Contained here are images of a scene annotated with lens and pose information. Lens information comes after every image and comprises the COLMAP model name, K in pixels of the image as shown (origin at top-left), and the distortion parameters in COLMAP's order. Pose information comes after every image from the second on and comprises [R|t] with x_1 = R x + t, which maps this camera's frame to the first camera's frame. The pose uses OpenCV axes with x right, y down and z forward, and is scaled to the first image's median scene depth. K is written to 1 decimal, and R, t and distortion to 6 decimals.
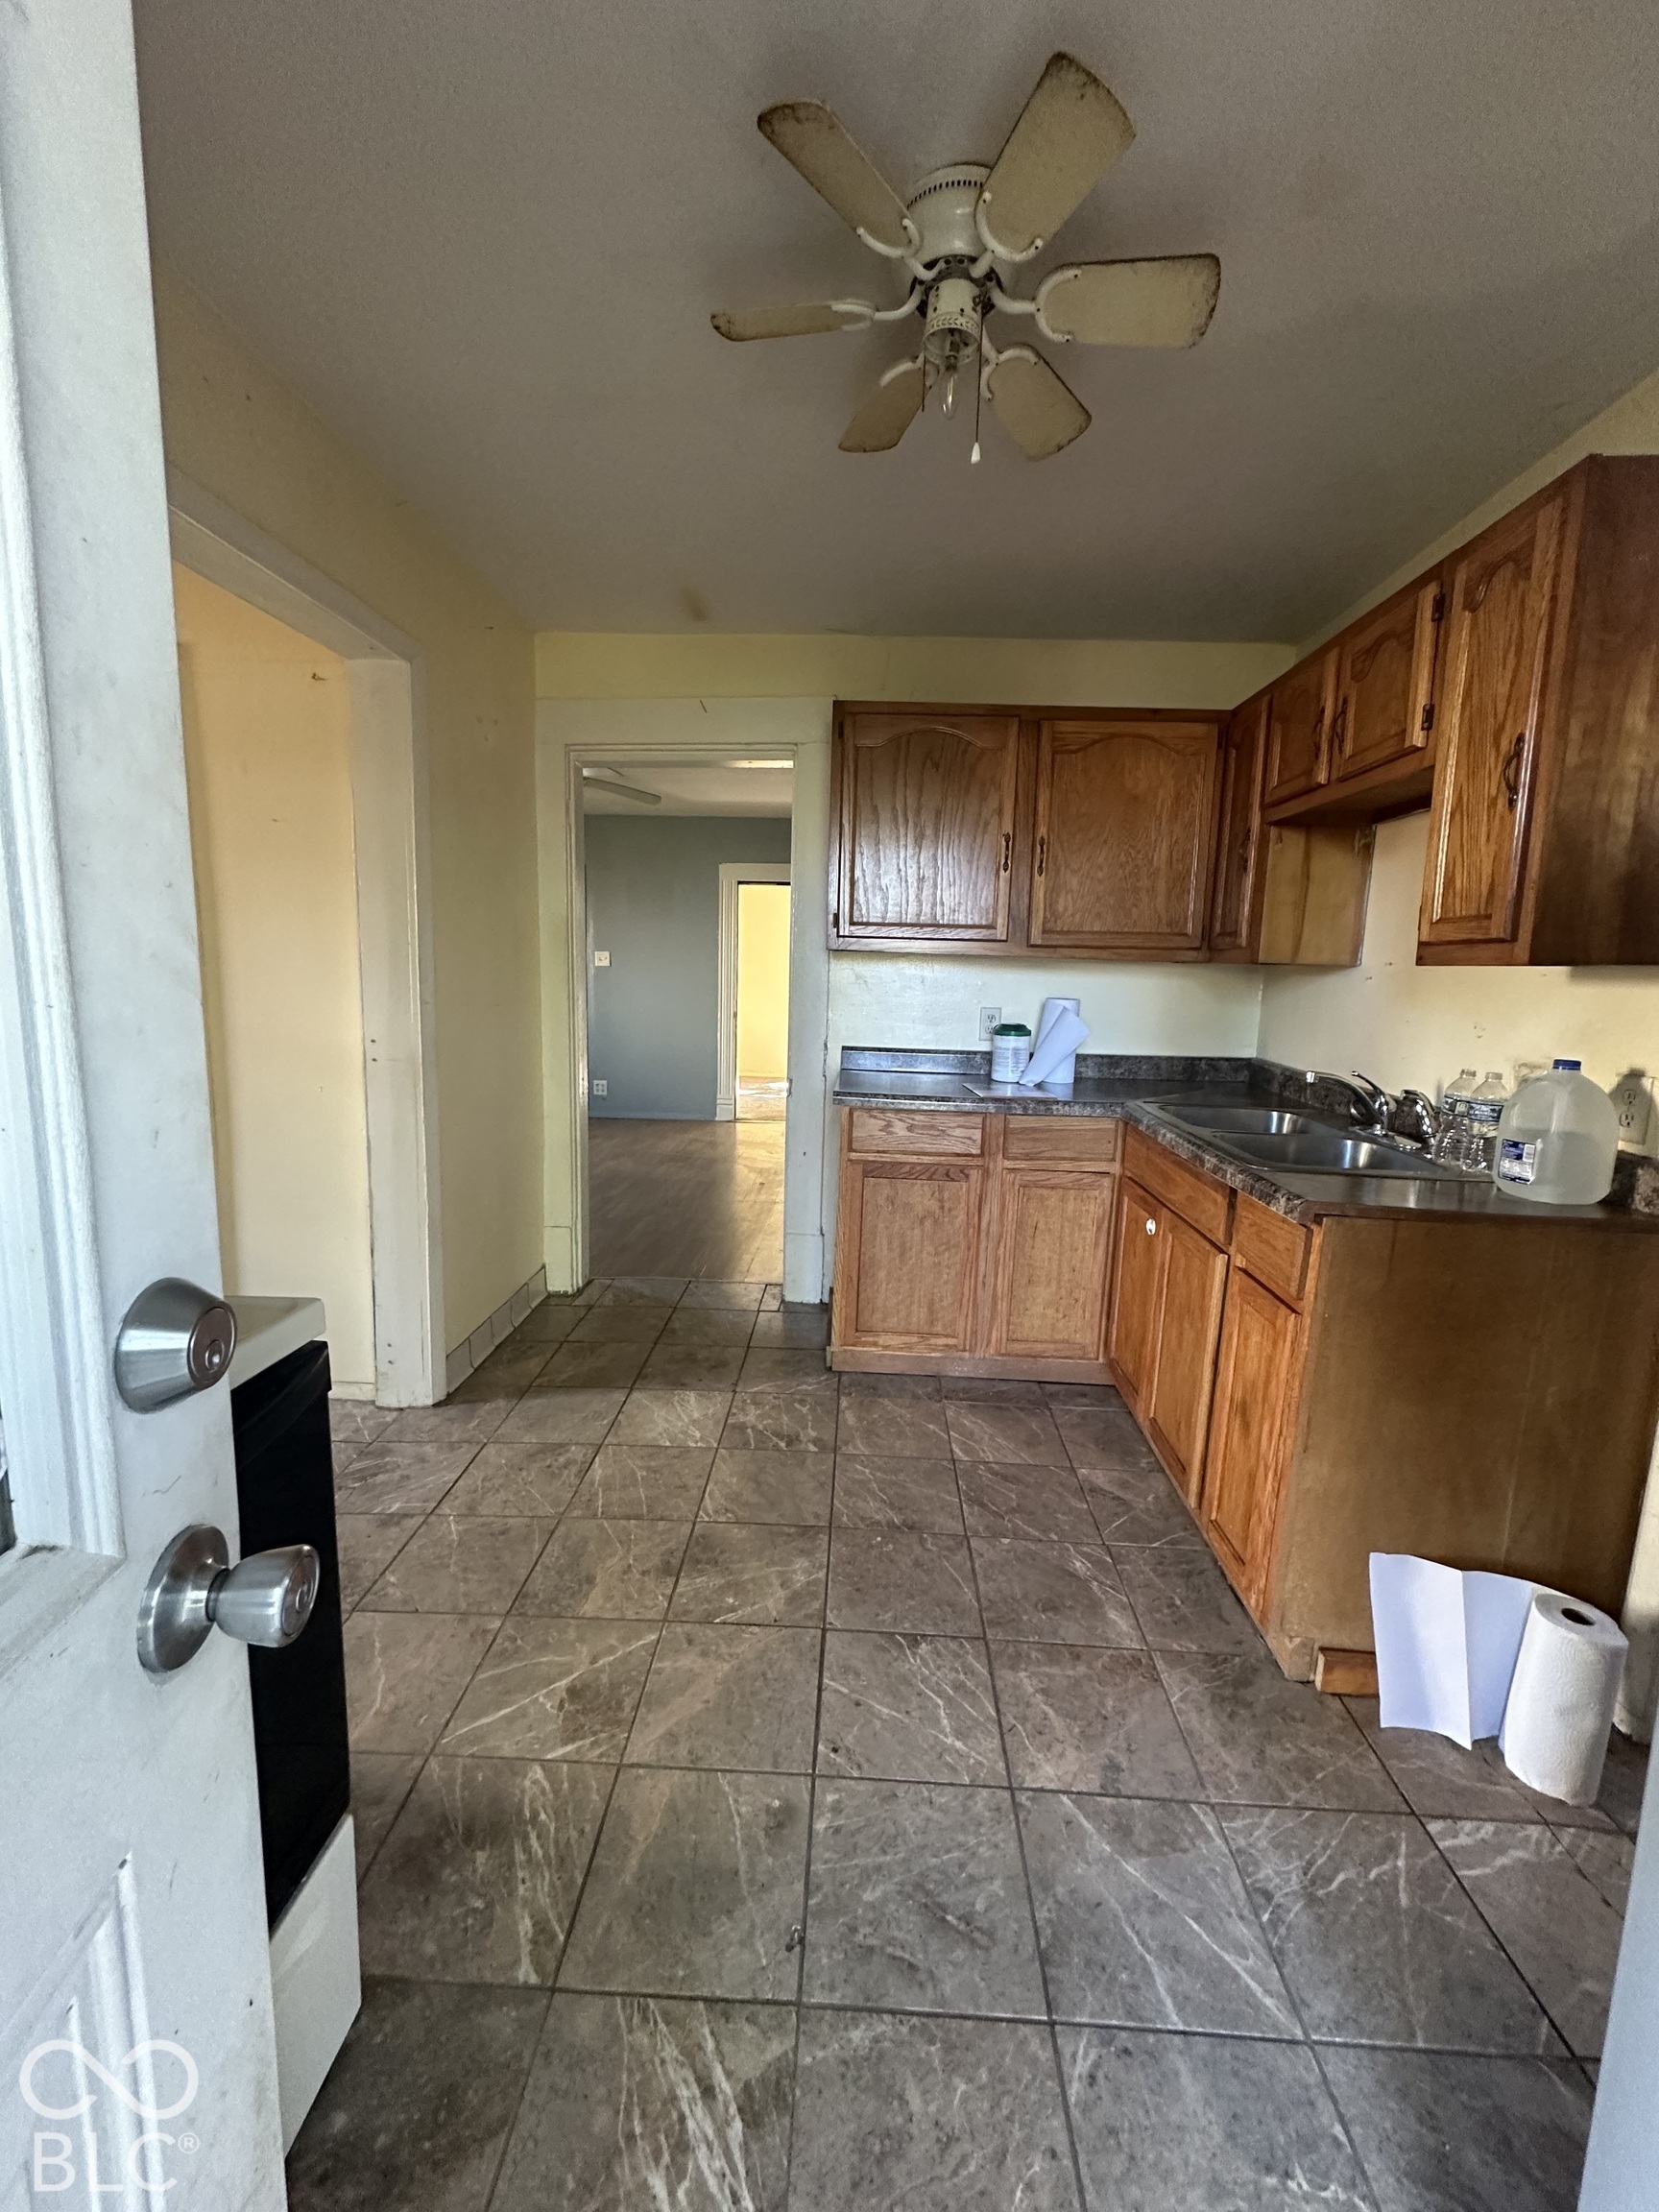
lens RADIAL K [[878.3, 0, 830.0], [0, 878.3, 1099.4], [0, 0, 1]] dist [0.000401, 0.000008]
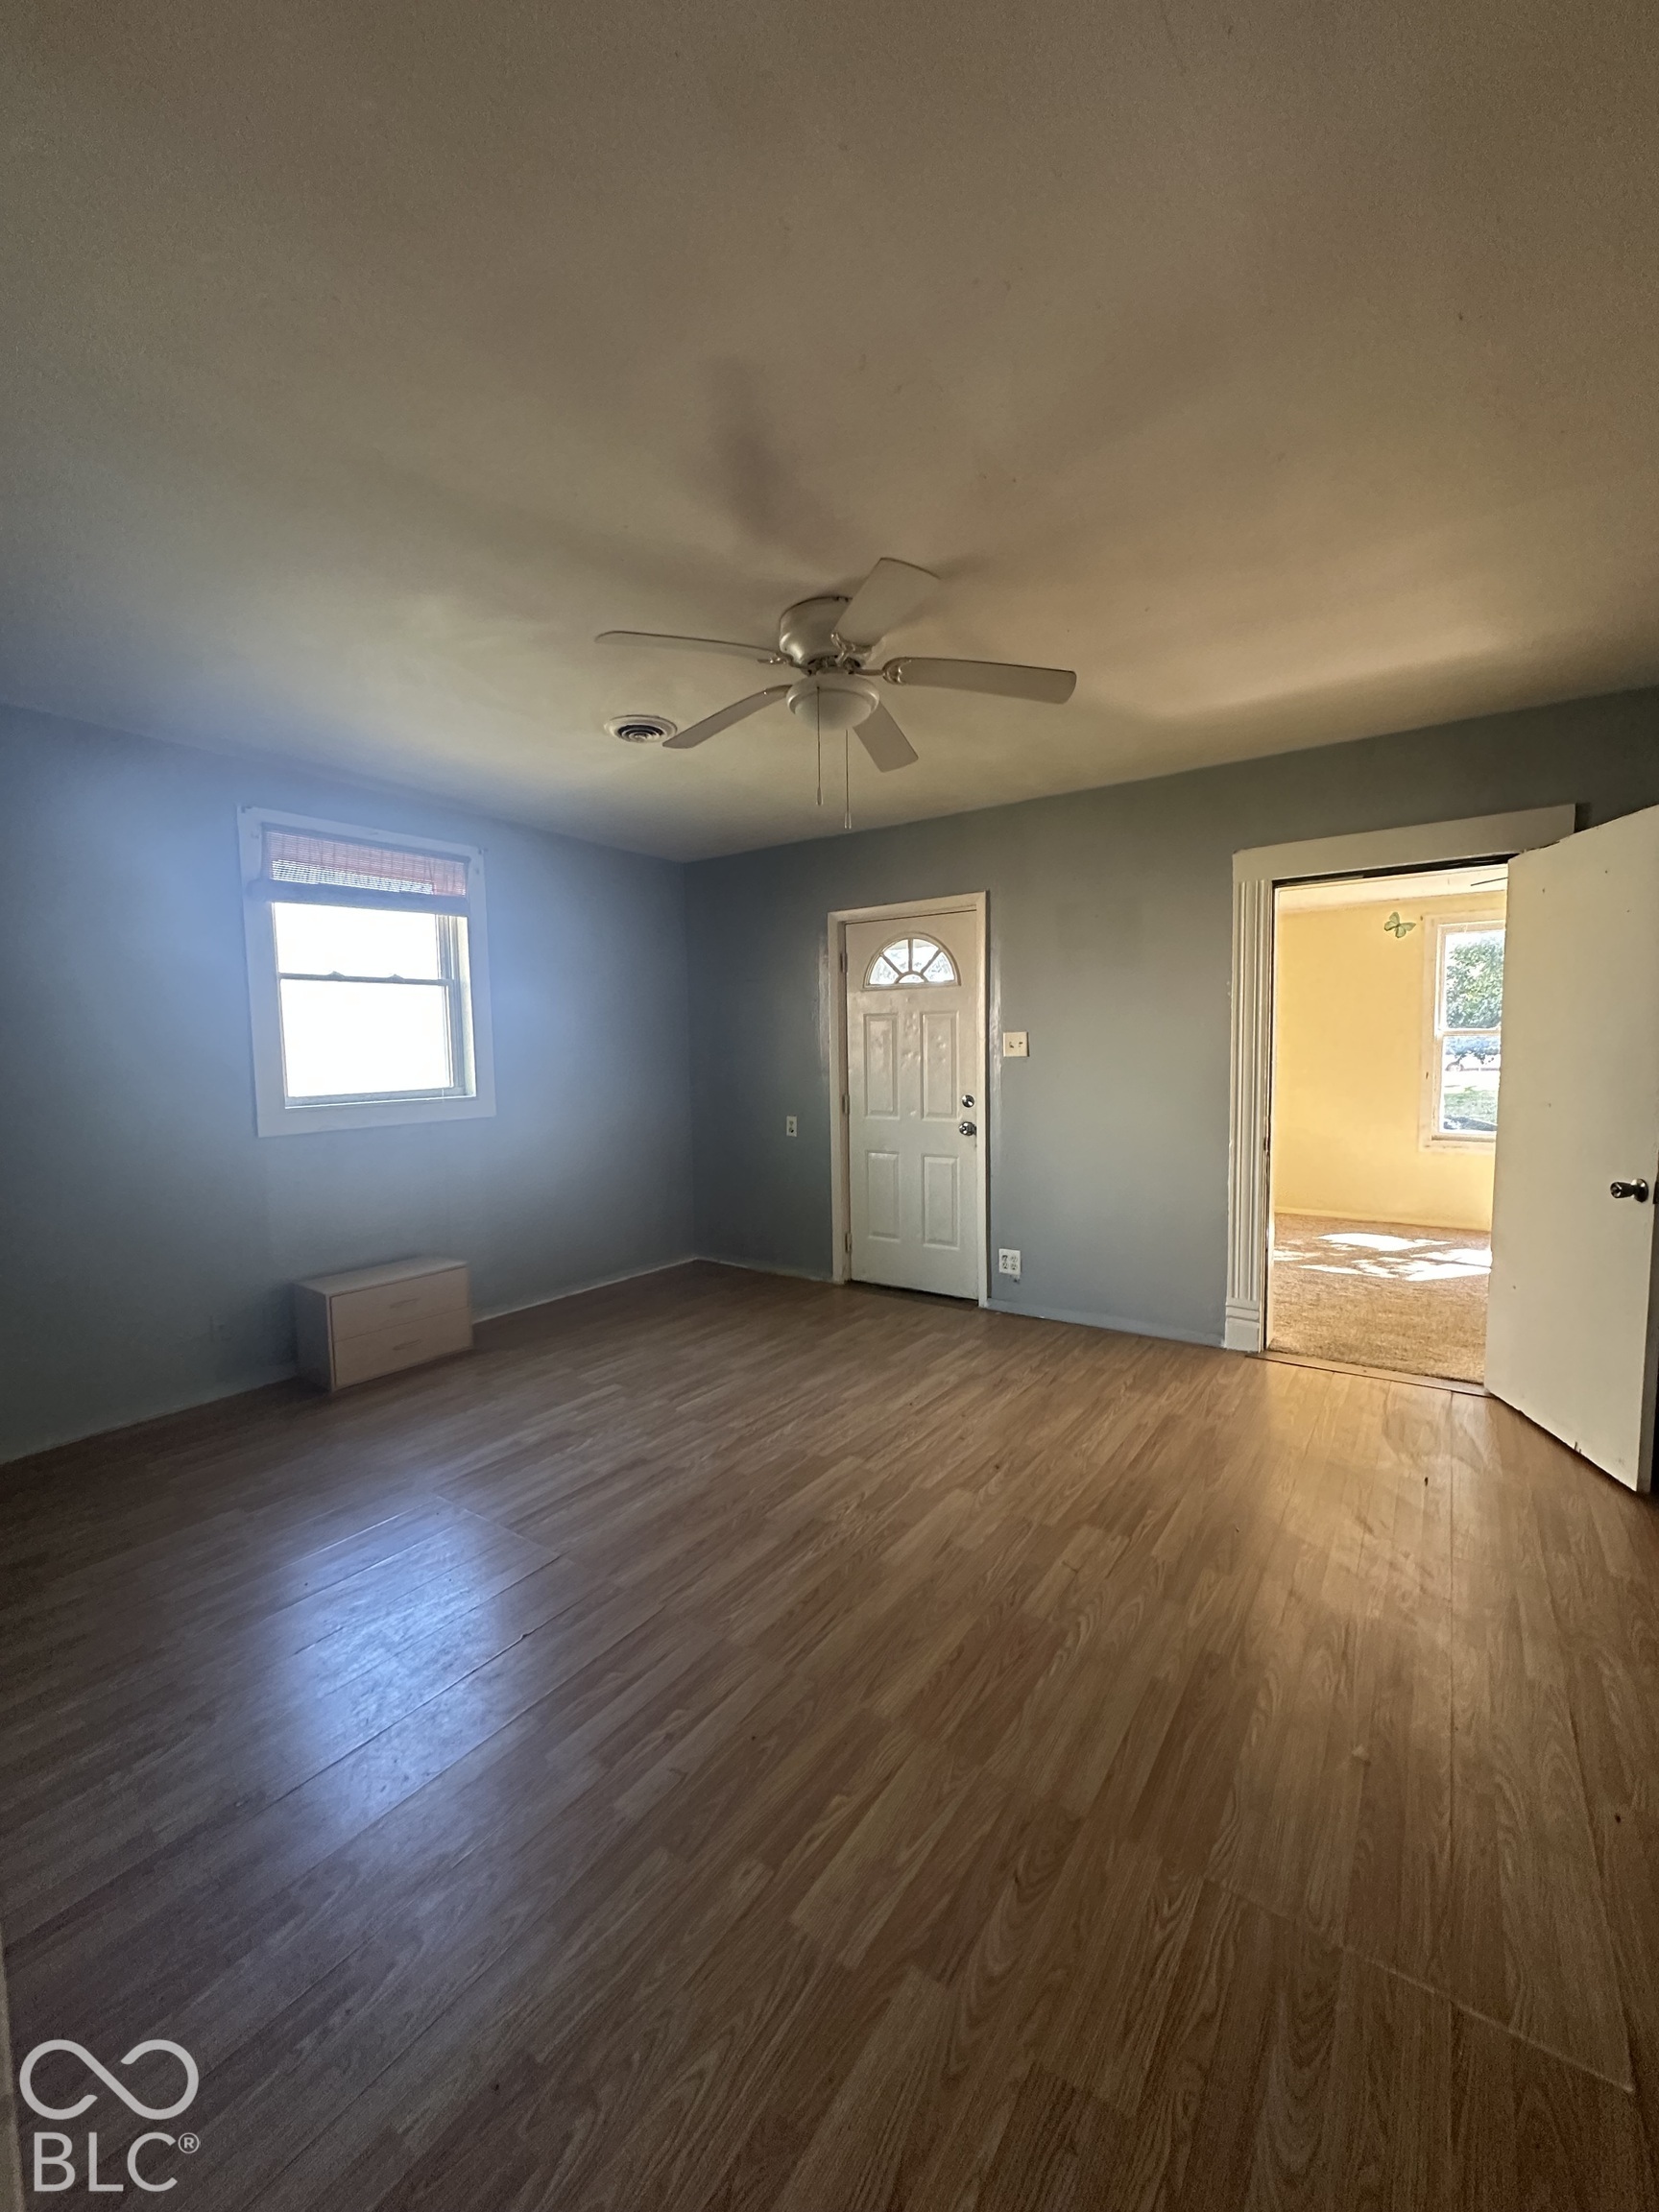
lens RADIAL K [[878.3, 0, 828.7], [0, 878.3, 1106.5], [0, 0, 1]] dist [0.000401, 0.000008]
pose [[0.840754, -0.003670, -0.541405, -0.046047], [-0.035969, 0.997389, -0.062618, -0.077112], [0.540221, 0.072119, 0.838427, 0.442282]]
